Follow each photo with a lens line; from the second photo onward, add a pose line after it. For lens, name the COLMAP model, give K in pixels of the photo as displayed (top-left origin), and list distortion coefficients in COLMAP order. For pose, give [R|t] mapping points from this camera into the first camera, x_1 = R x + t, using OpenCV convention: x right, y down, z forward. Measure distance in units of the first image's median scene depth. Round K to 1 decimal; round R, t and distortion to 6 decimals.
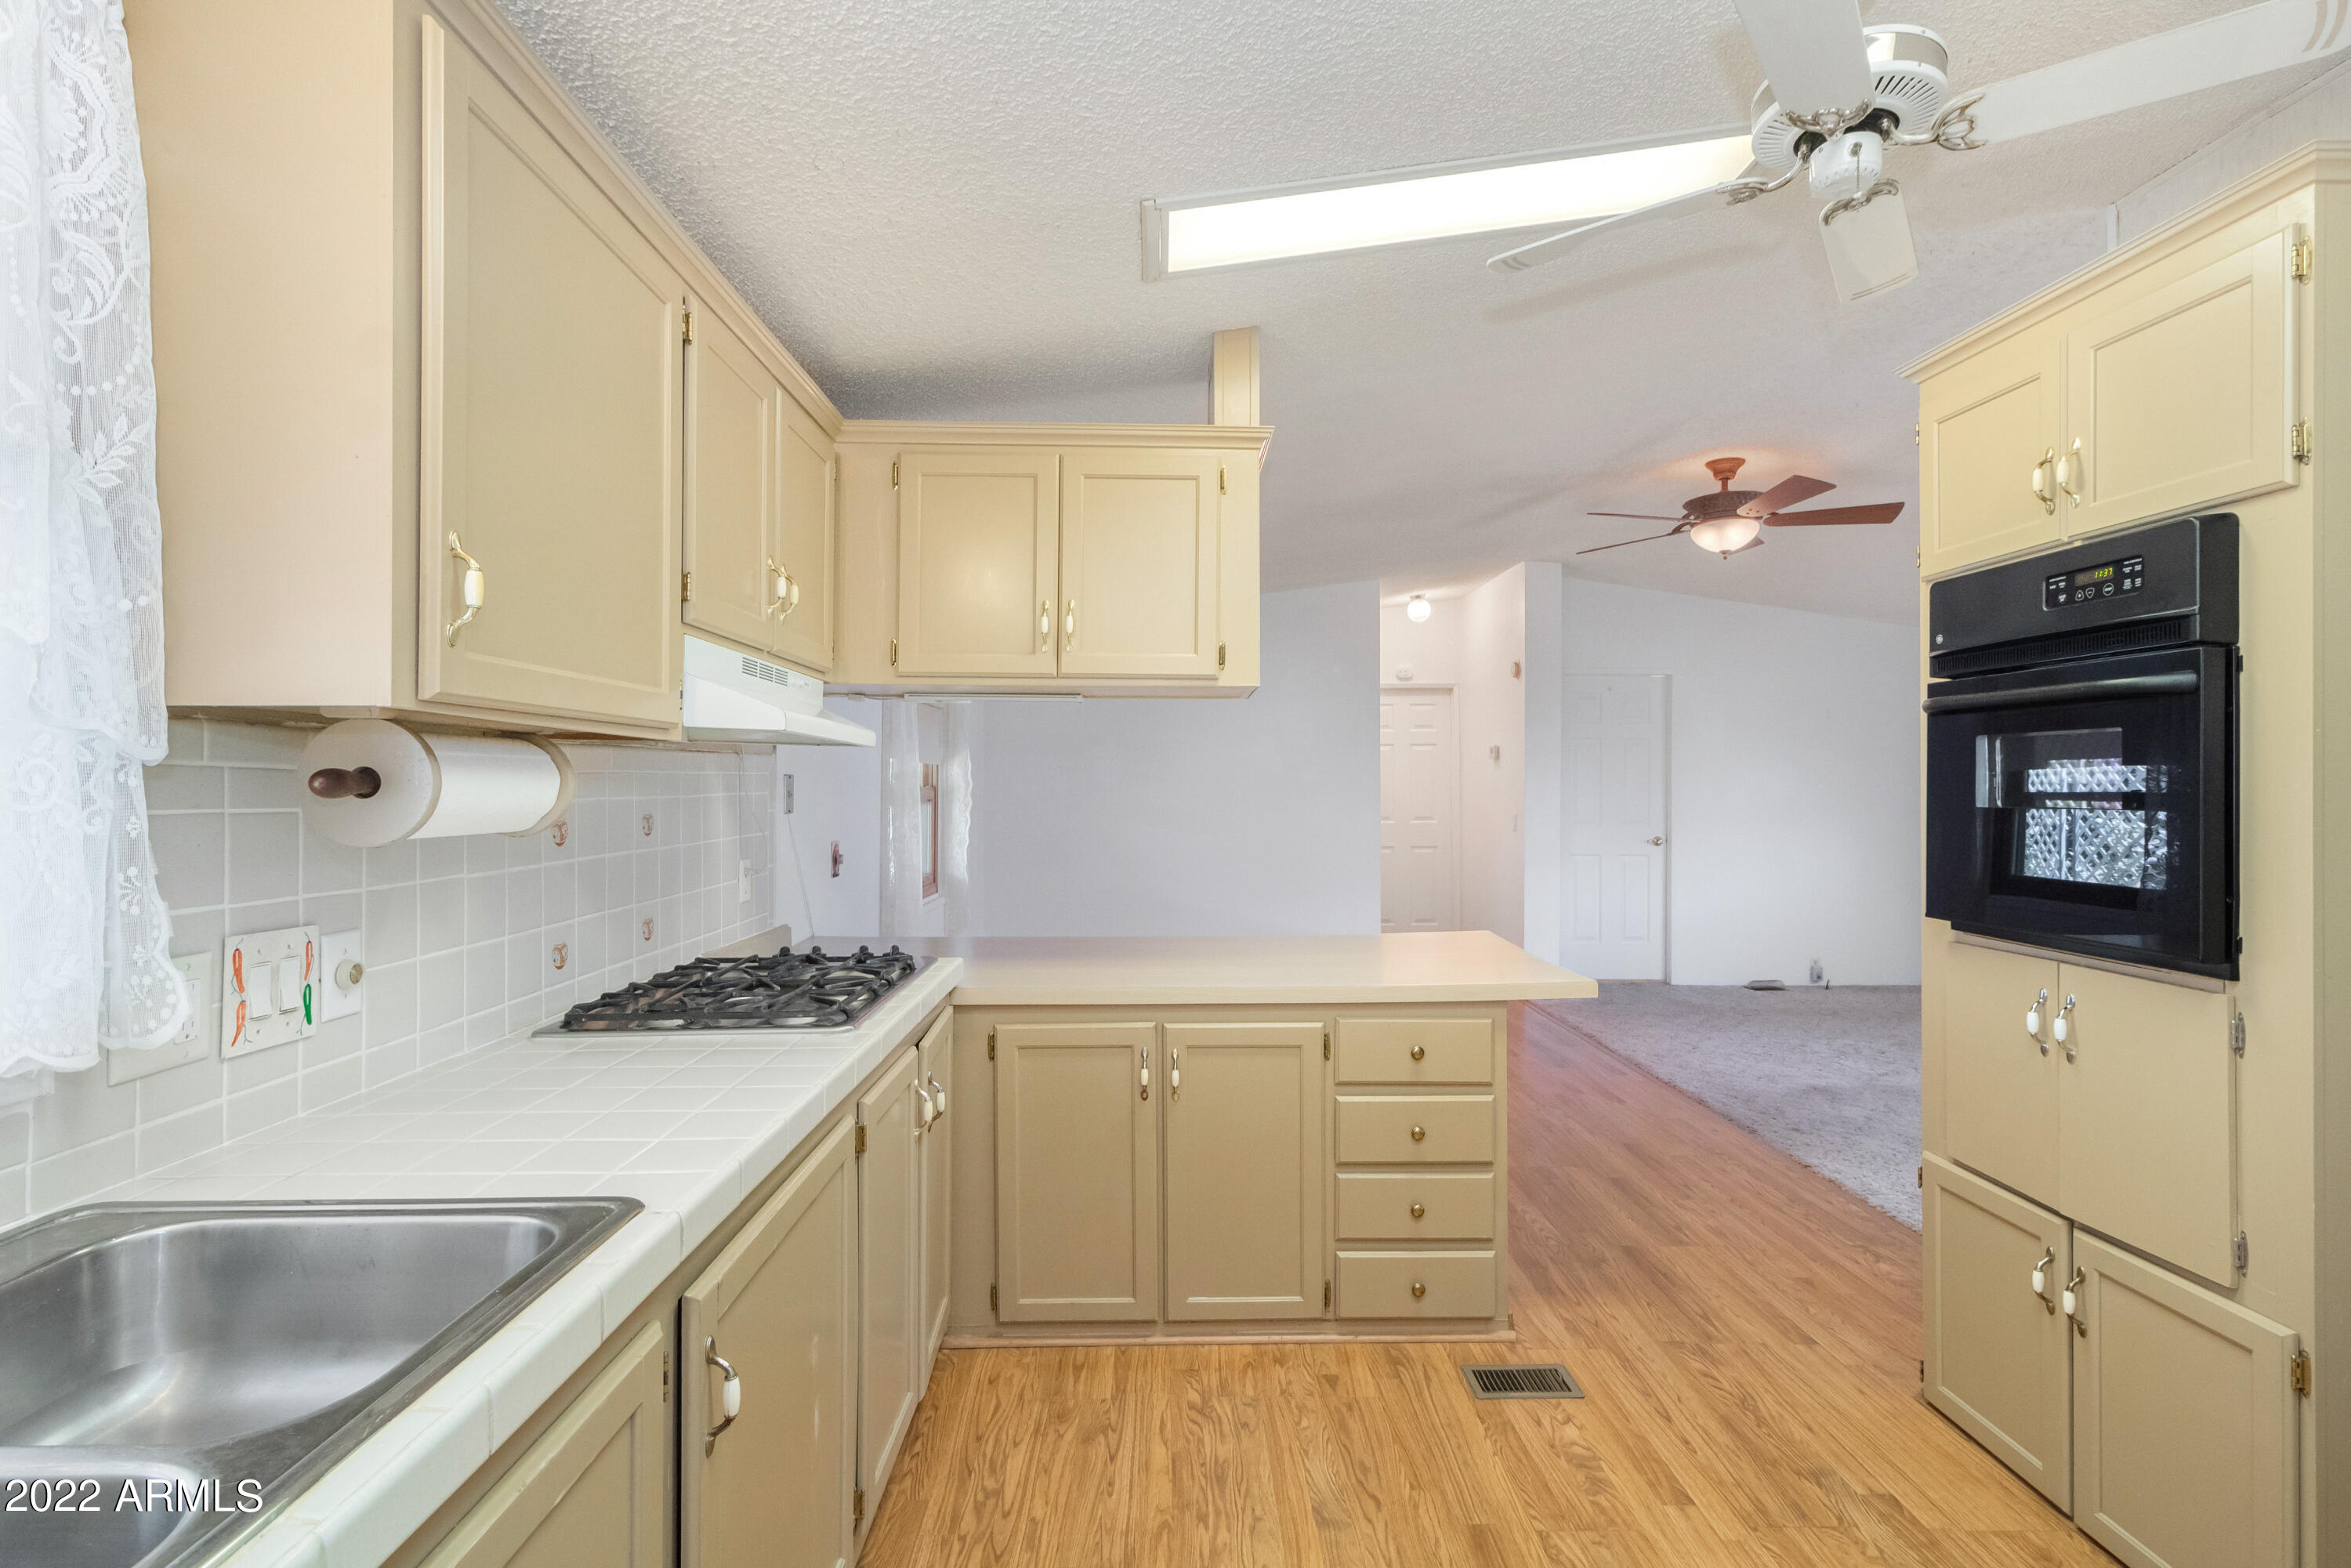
lens RADIAL K [[1100.0, 0, 1206.4], [0, 1100.0, 786.3], [0, 0, 1]] dist [0.007326, -0.001119]
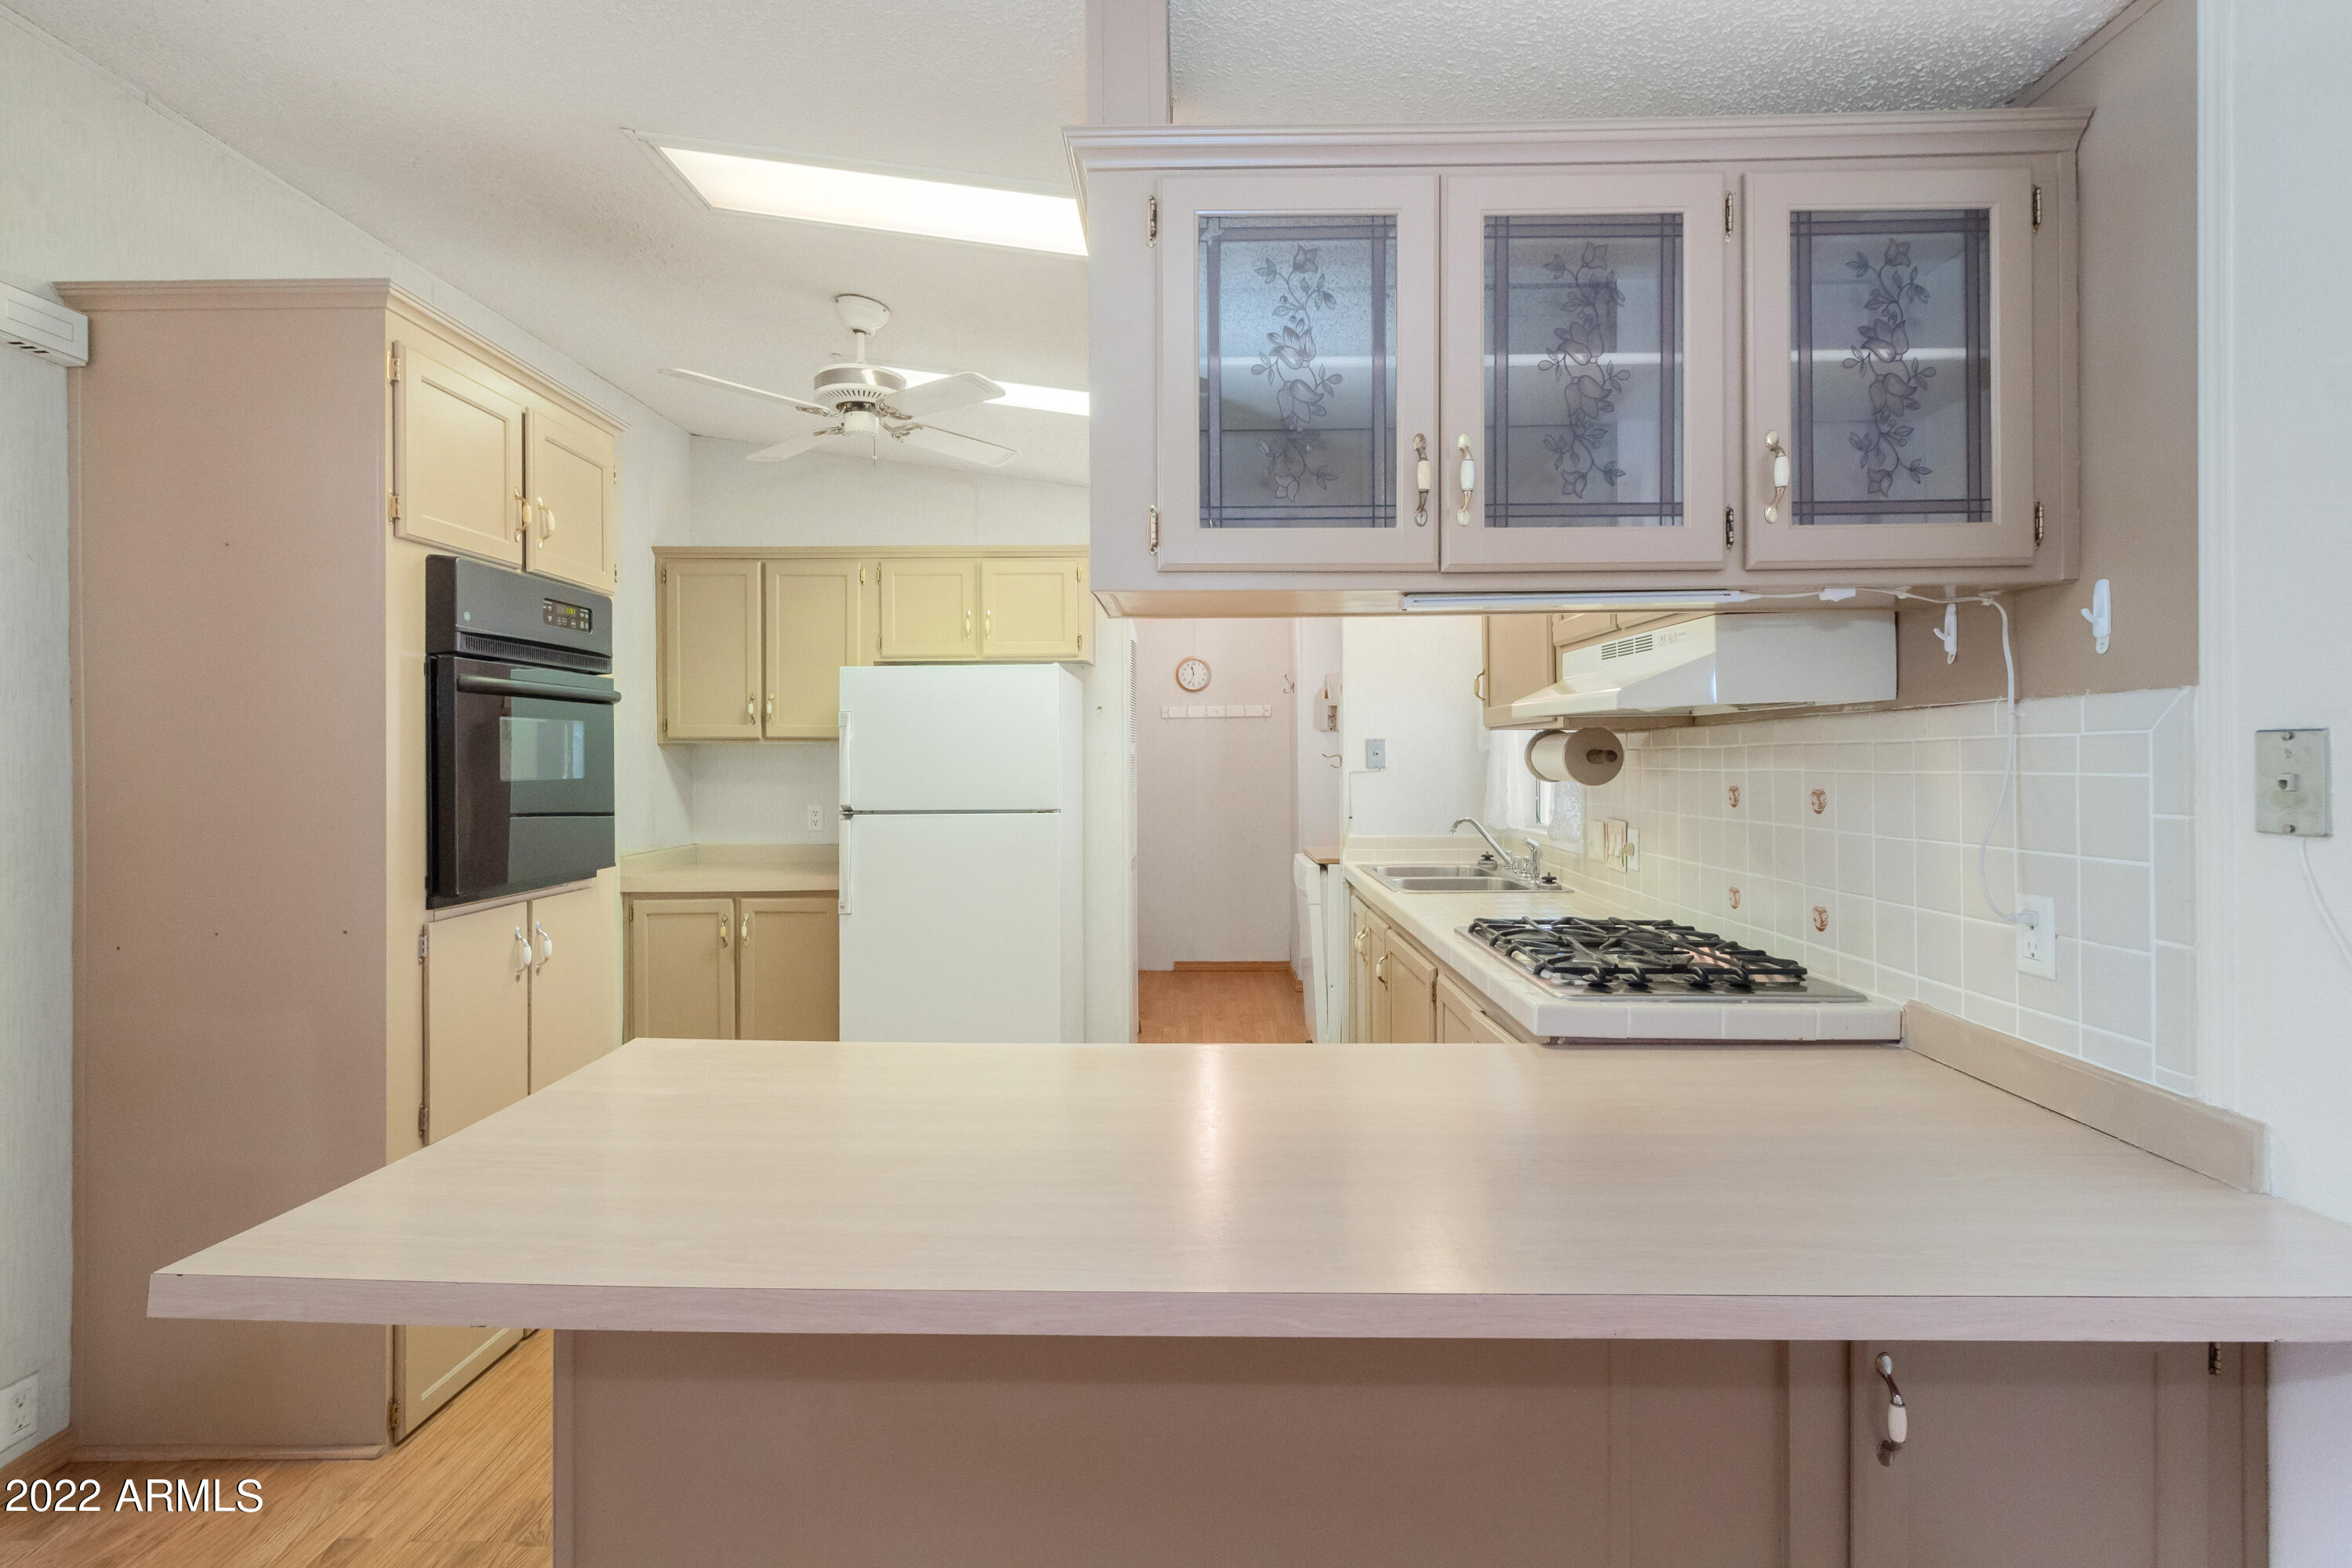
lens RADIAL K [[1100.5, 0, 1182.7], [0, 1100.5, 755.8], [0, 0, 1]] dist [0.007326, -0.001119]
pose [[-0.998268, 0.003069, 0.058743, -0.042683], [0.003089, 0.999995, 0.000255, -0.003885], [-0.058742, 0.000436, -0.998273, 1.842707]]
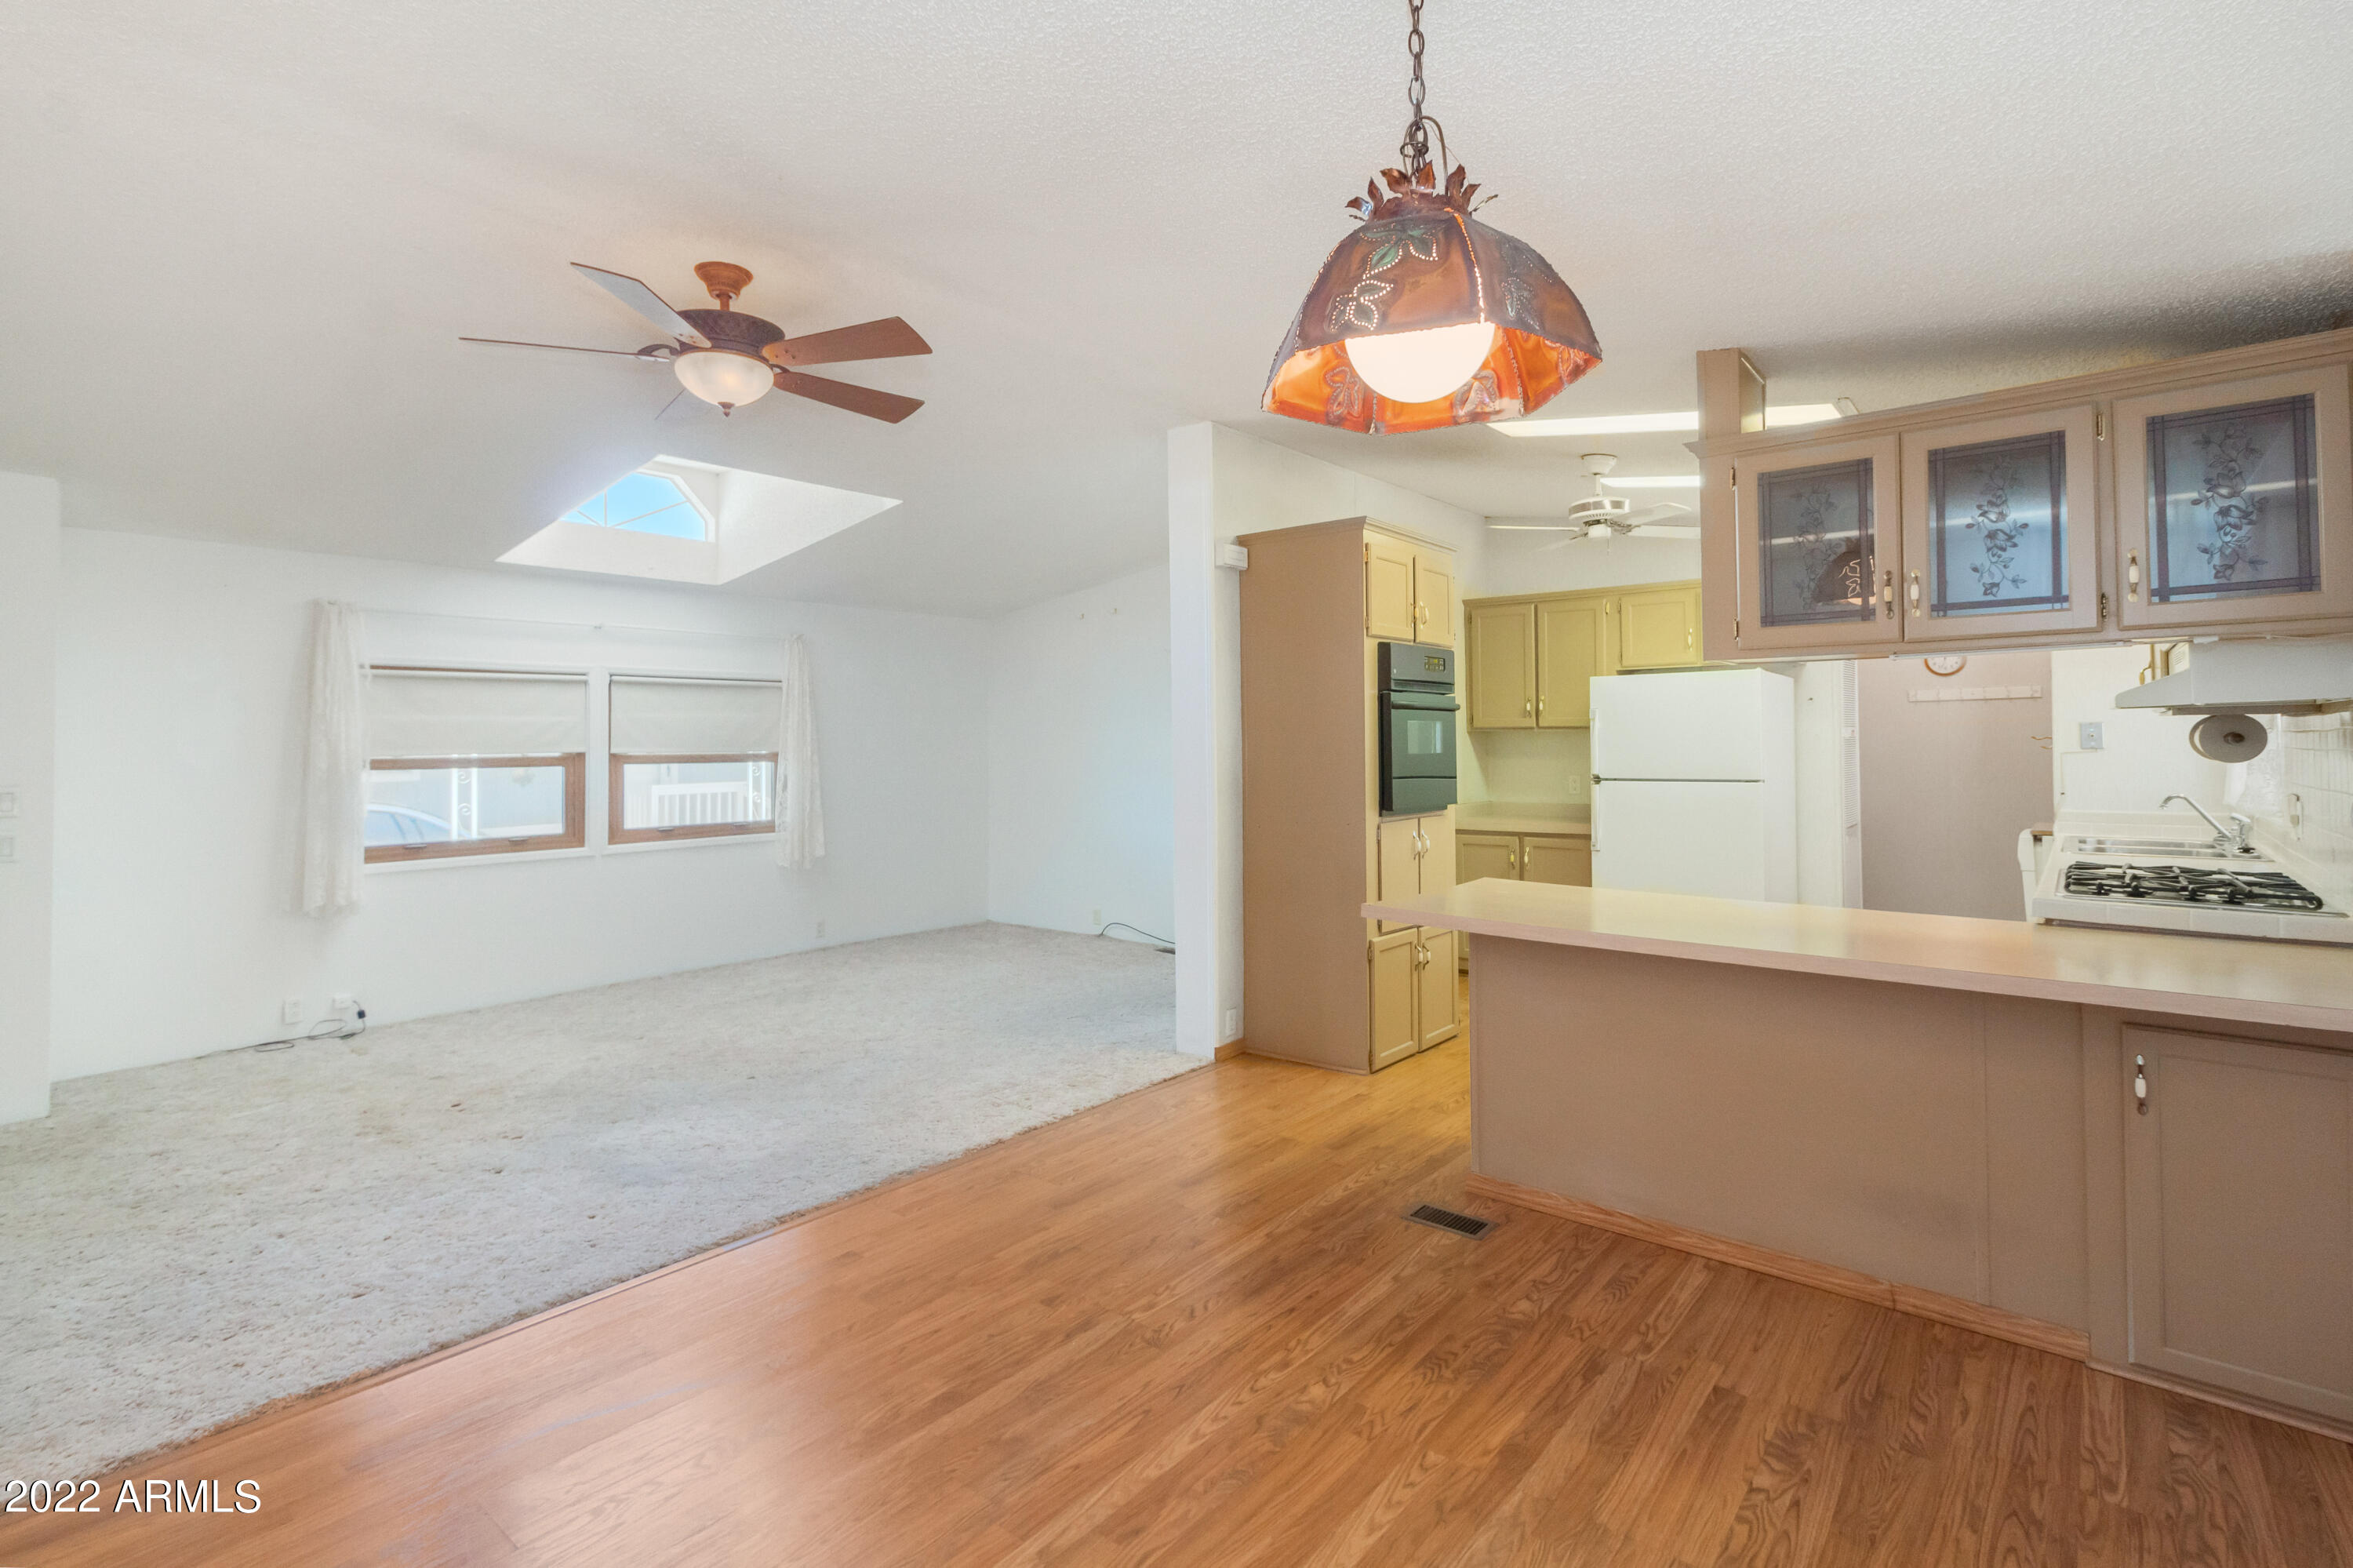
lens RADIAL K [[1101.0, 0, 1171.5], [0, 1101.0, 725.5], [0, 0, 1]] dist [0.007326, -0.001119]
pose [[-0.741362, 0.015307, 0.670931, -0.354127], [0.007569, 0.999867, -0.014448, -0.008020], [-0.671063, -0.005633, -0.741379, 2.585565]]
